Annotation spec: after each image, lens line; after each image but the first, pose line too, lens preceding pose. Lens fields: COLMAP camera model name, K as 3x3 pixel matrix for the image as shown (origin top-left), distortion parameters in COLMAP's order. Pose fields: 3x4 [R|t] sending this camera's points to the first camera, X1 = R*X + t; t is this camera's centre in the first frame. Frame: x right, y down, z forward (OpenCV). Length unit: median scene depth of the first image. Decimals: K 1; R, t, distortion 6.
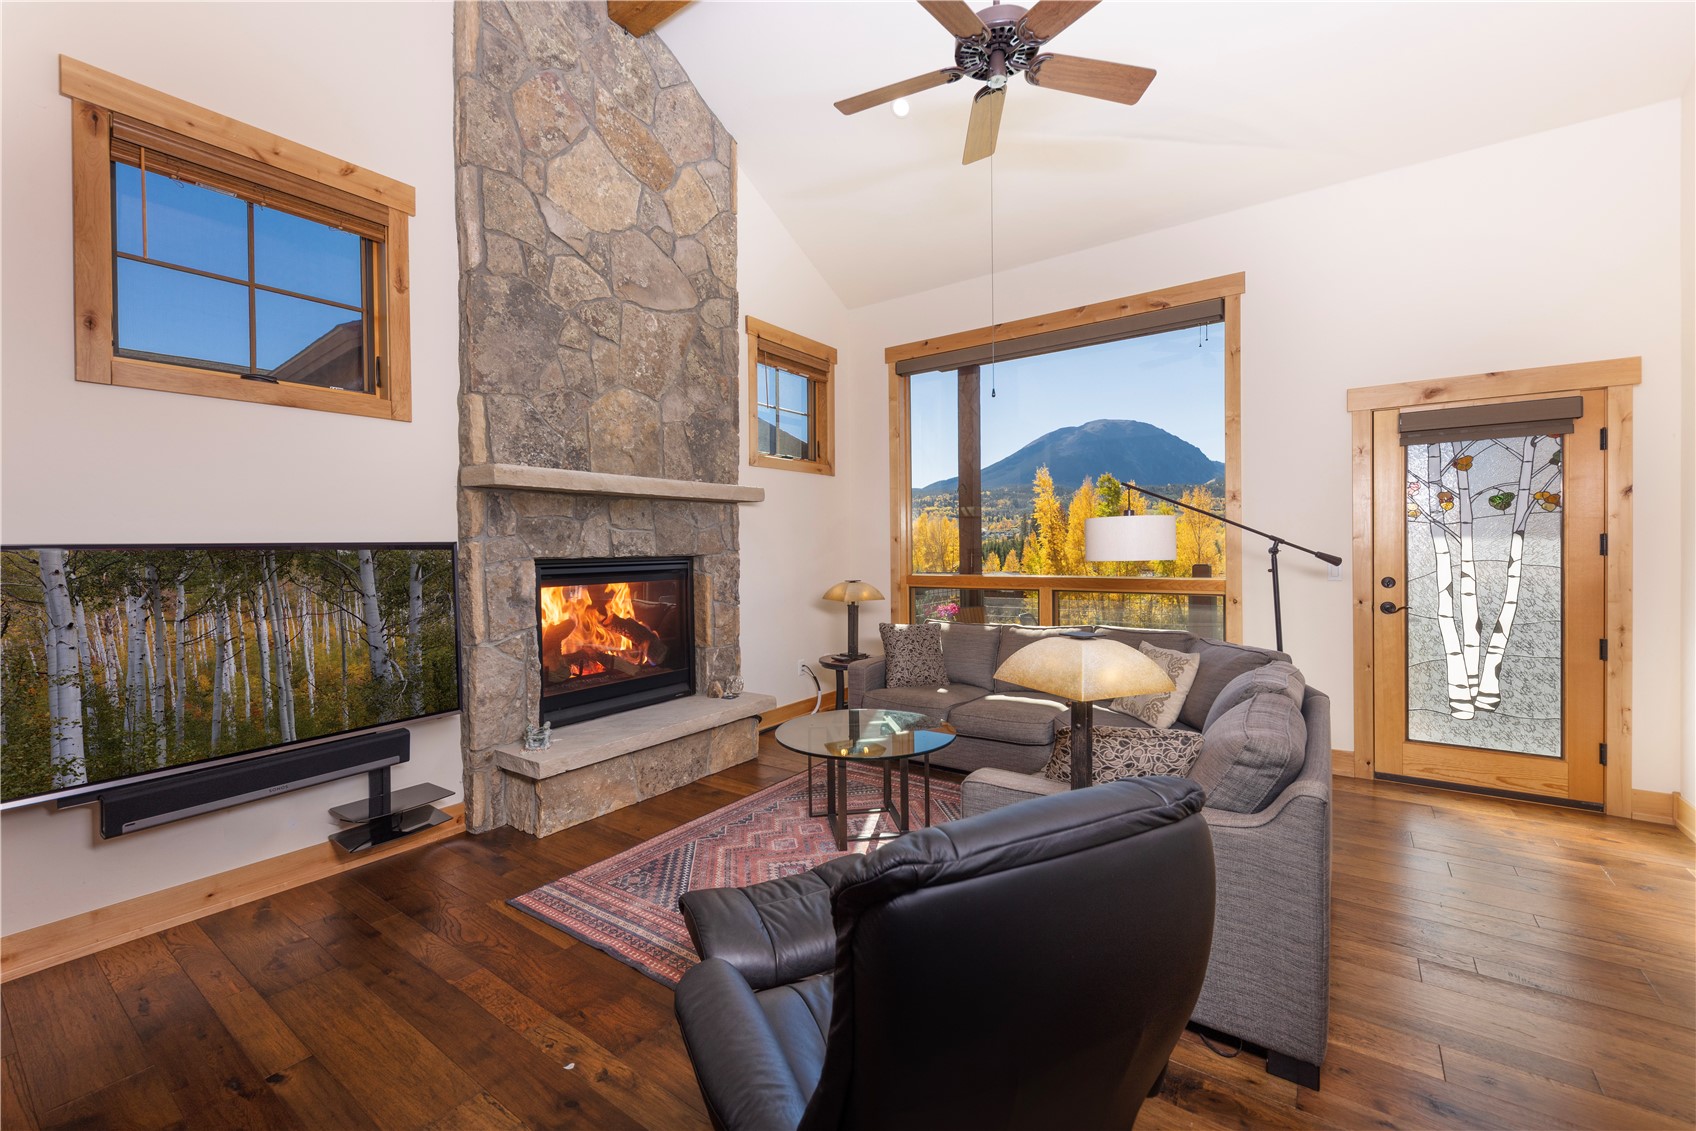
lens RADIAL K [[692.8, 0, 829.4], [0, 692.8, 554.7], [0, 0, 1]] dist [0.008389, 0.000135]
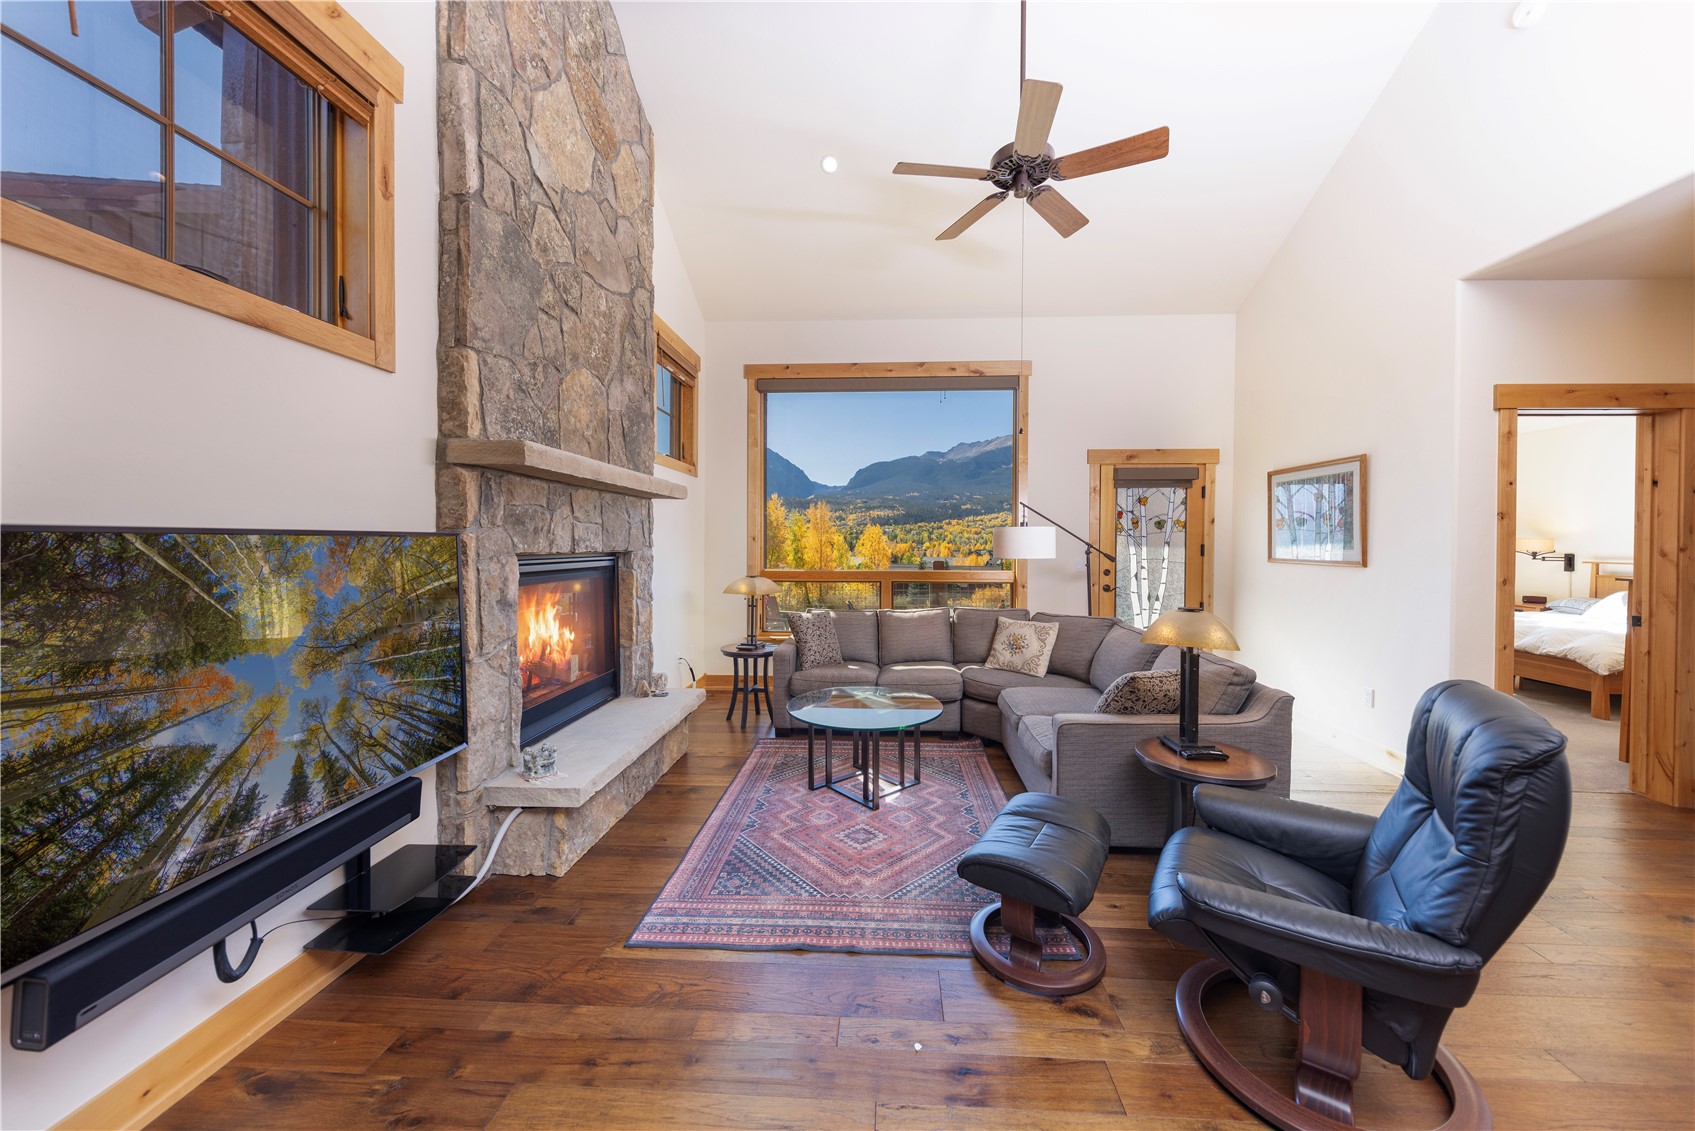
lens RADIAL K [[611.5, 0, 842.1], [0, 611.5, 556.0], [0, 0, 1]] dist [0.000520, -0.000107]
pose [[0.839502, 0.004693, 0.543337, -0.500933], [-0.008004, 0.999961, 0.003730, 0.001692], [-0.543298, -0.007480, 0.839507, 0.157473]]
